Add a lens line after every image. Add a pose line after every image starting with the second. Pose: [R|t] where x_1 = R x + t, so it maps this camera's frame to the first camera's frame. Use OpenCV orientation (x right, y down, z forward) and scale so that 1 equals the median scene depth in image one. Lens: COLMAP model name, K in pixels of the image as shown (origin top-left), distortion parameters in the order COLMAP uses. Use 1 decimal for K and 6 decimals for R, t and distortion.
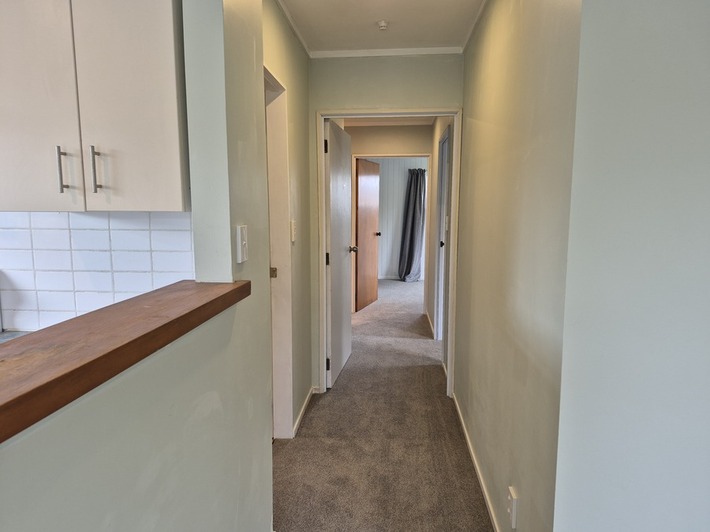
lens RADIAL K [[500.9, 0, 355.0], [0, 500.9, 266.0], [0, 0, 1]] dist [0.061286, -0.003832]
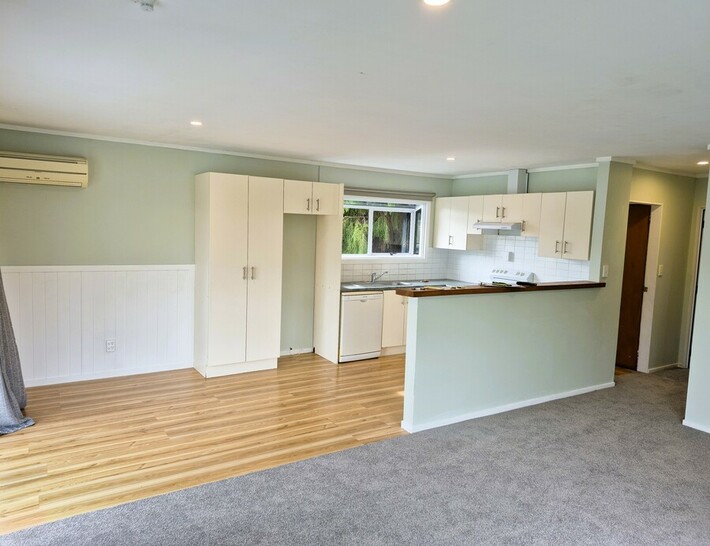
lens RADIAL K [[486.4, 0, 331.8], [0, 486.4, 273.1], [0, 0, 1]] dist [0.000663, -0.000191]
pose [[0.568071, 0.098056, -0.817117, 1.343187], [-0.128618, 0.991254, 0.029536, 0.101186], [0.812867, 0.088317, 0.575714, -2.243222]]
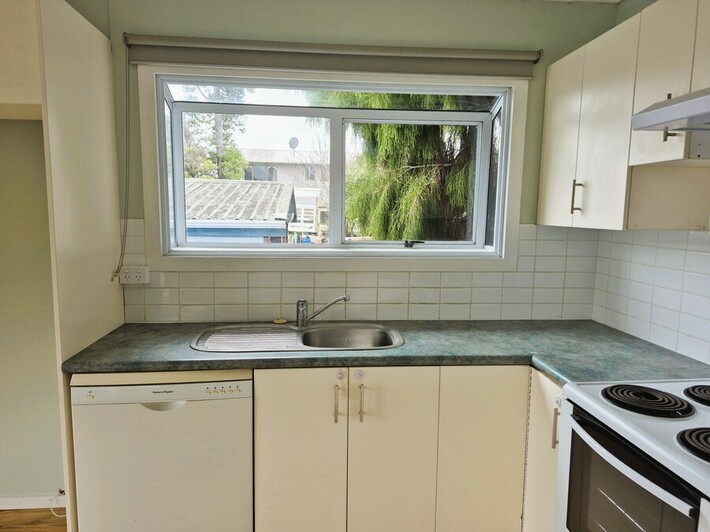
lens RADIAL K [[500.9, 0, 355.0], [0, 500.9, 266.0], [0, 0, 1]] dist [0.061286, -0.003832]
pose [[0.168661, 0.112463, -0.979237, -0.395433], [-0.128723, 0.987475, 0.091238, -0.064865], [0.977233, 0.110662, 0.181025, 0.269482]]
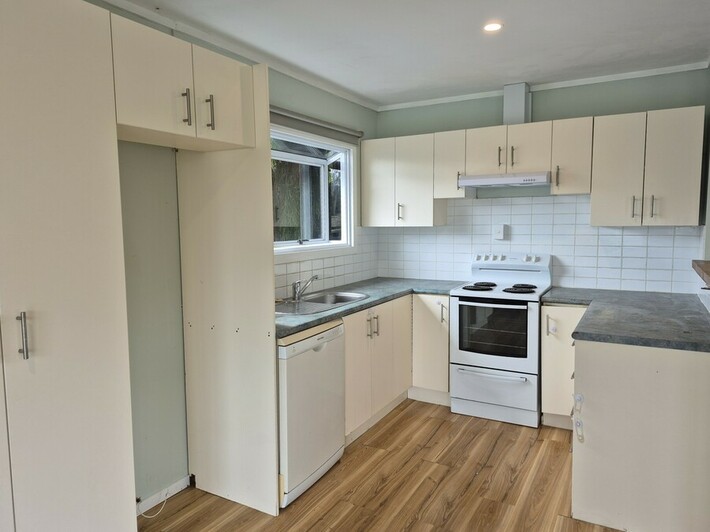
lens RADIAL K [[500.9, 0, 355.0], [0, 500.9, 266.0], [0, 0, 1]] dist [0.061286, -0.003832]
pose [[0.905981, 0.029911, -0.422260, -0.695643], [-0.039696, 0.999108, -0.014396, 0.132566], [0.421453, 0.029804, 0.906361, -1.384283]]
